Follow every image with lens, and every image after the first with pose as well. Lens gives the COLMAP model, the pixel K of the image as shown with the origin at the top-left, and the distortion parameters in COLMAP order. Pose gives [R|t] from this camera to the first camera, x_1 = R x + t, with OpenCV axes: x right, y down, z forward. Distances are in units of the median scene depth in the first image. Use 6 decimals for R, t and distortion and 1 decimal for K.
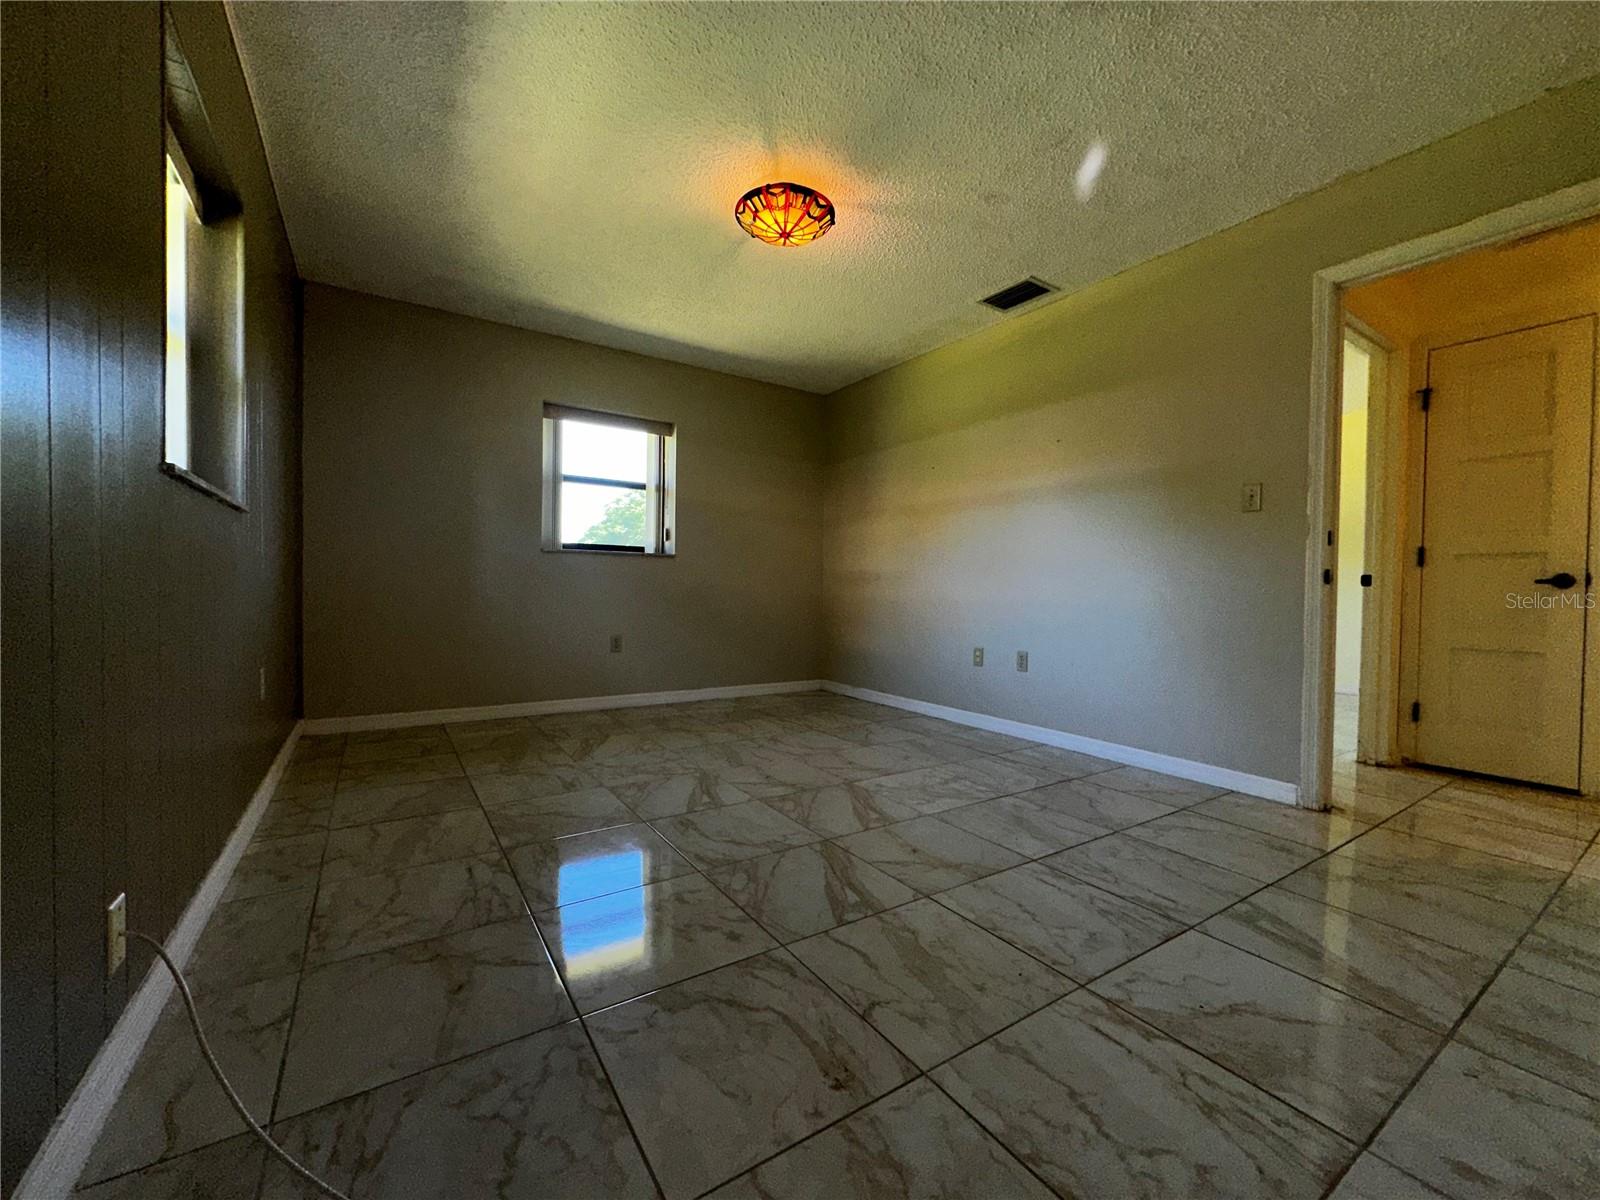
lens RADIAL K [[637.8, 0, 800.0], [0, 637.8, 600.0], [0, 0, 1]] dist [-0.001864, -0.000292]
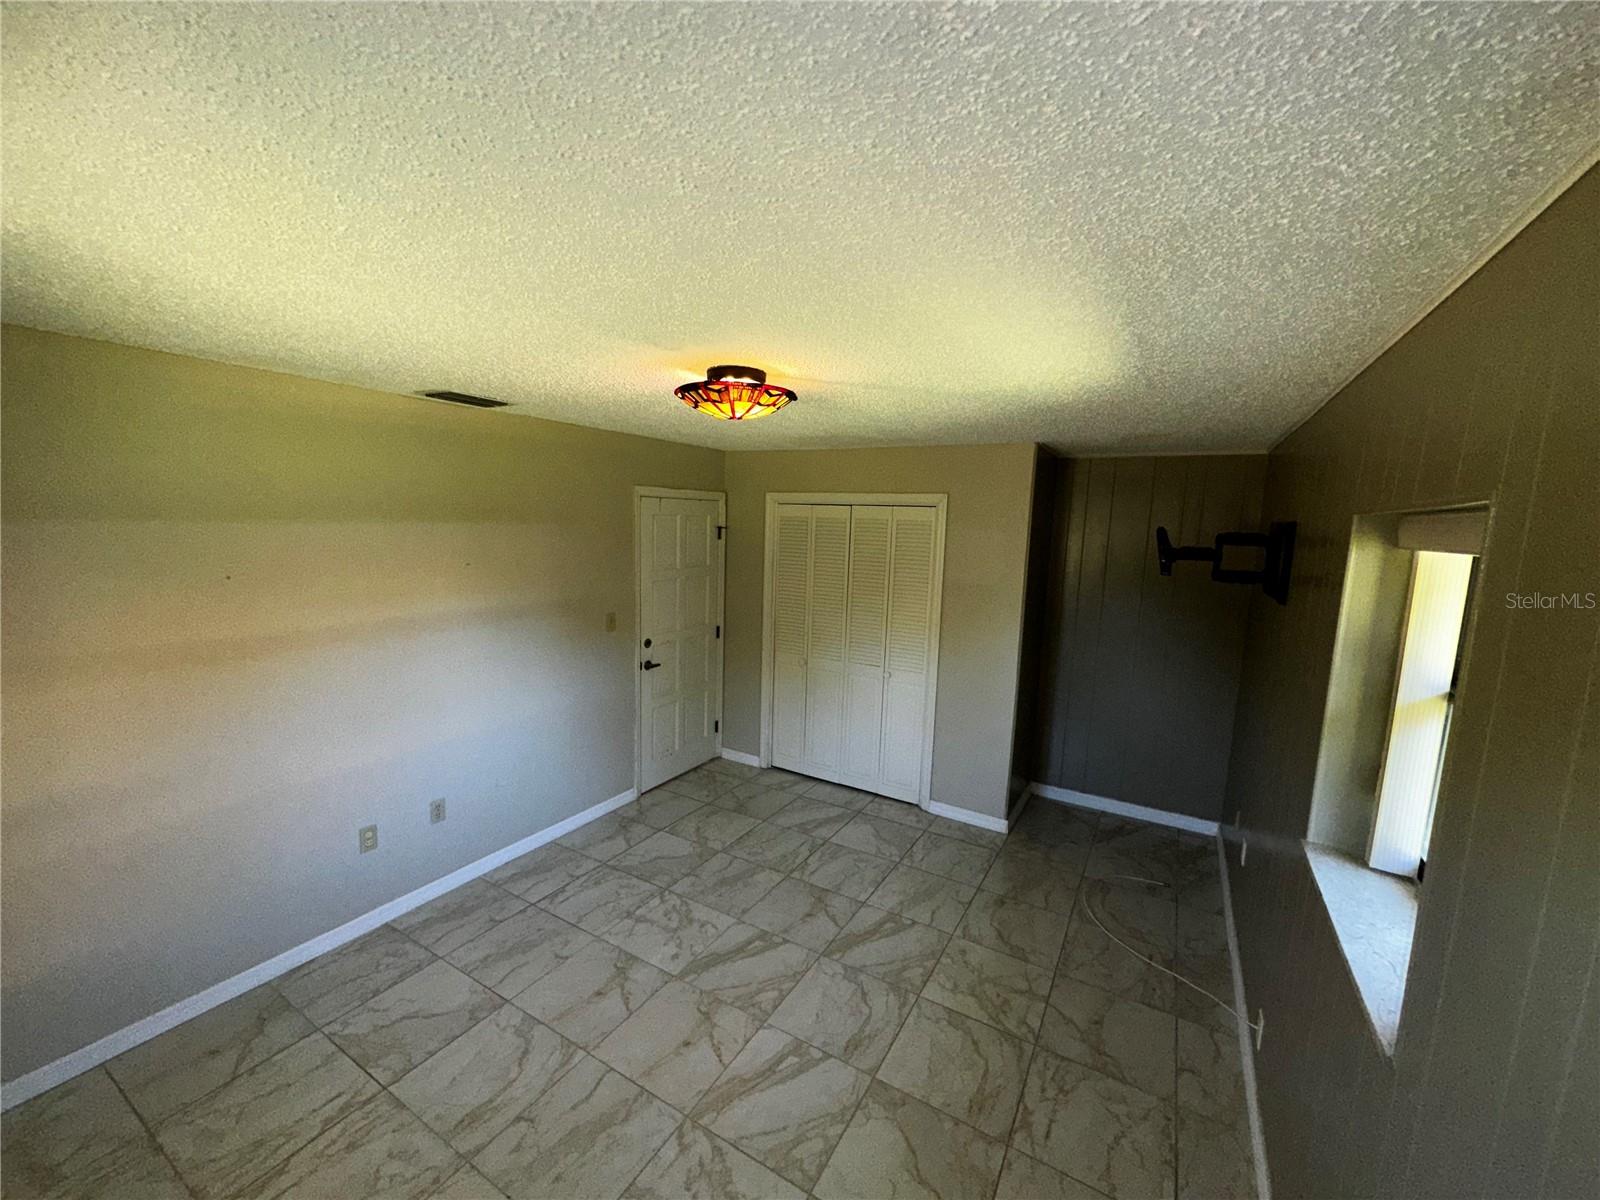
lens RADIAL K [[637.8, 0, 800.0], [0, 637.8, 600.0], [0, 0, 1]] dist [-0.001864, -0.000292]
pose [[-0.438682, -0.144357, 0.886972, -0.939591], [-0.022141, 0.988450, 0.149922, -0.519322], [-0.898369, 0.046130, -0.436812, 1.459940]]
